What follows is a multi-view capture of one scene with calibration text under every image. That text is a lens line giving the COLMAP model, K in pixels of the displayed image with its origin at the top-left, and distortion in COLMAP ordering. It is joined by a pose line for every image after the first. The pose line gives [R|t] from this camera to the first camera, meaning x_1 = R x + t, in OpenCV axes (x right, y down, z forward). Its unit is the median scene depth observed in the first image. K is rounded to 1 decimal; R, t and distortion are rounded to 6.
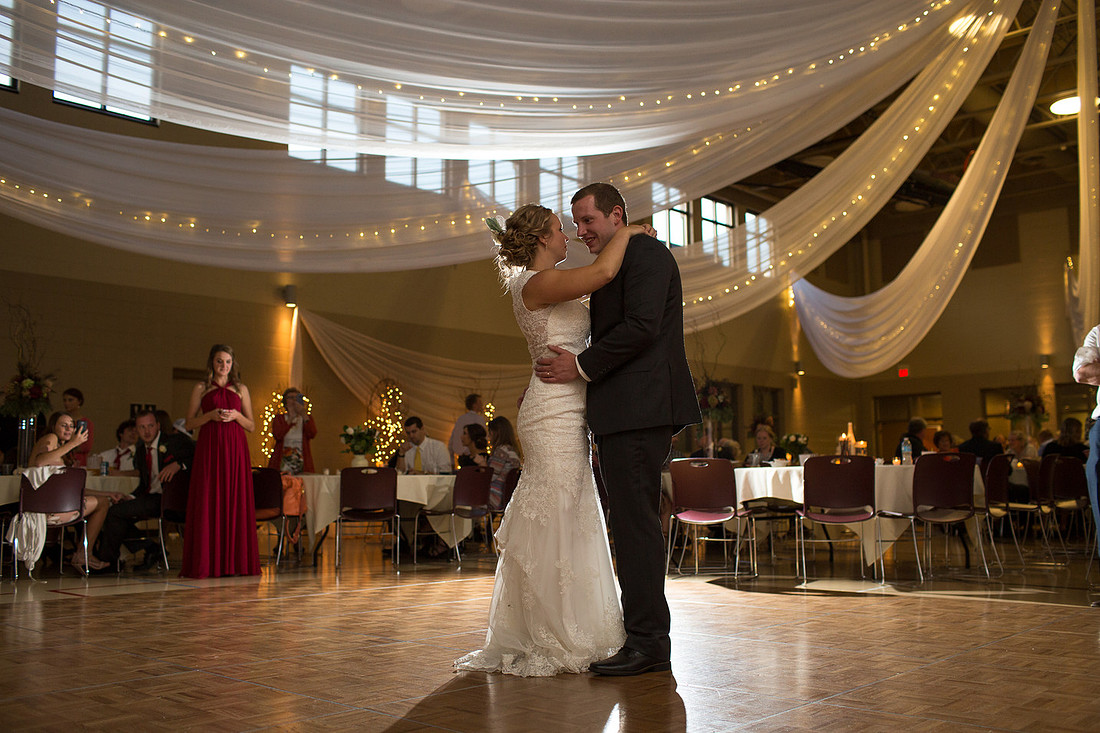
lens RADIAL K [[1068.6, 0, 550.0], [0, 1068.6, 366.5], [0, 0, 1]] dist [-0.087582, 0.121248]
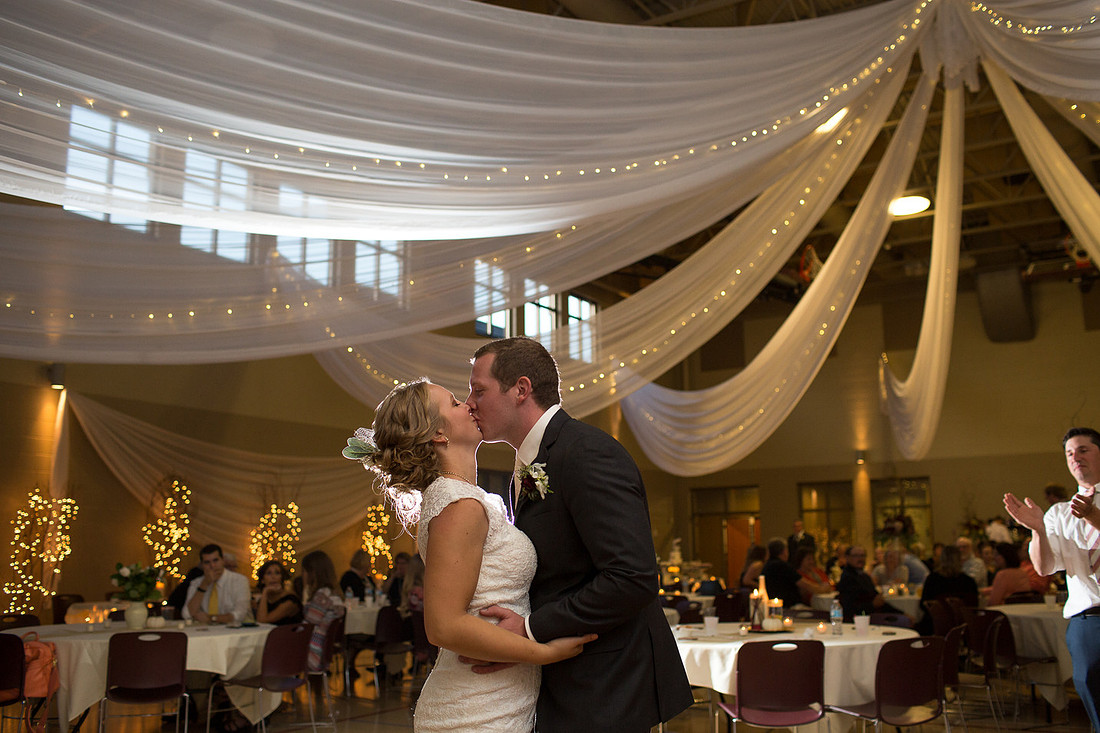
lens RADIAL K [[1068.6, 0, 550.0], [0, 1068.6, 366.5], [0, 0, 1]] dist [-0.087582, 0.121248]
pose [[0.981016, 0.034060, 0.190910, -0.026939], [-0.021508, 0.997491, -0.067441, -0.031839], [-0.192728, 0.062054, 0.979288, 0.134197]]
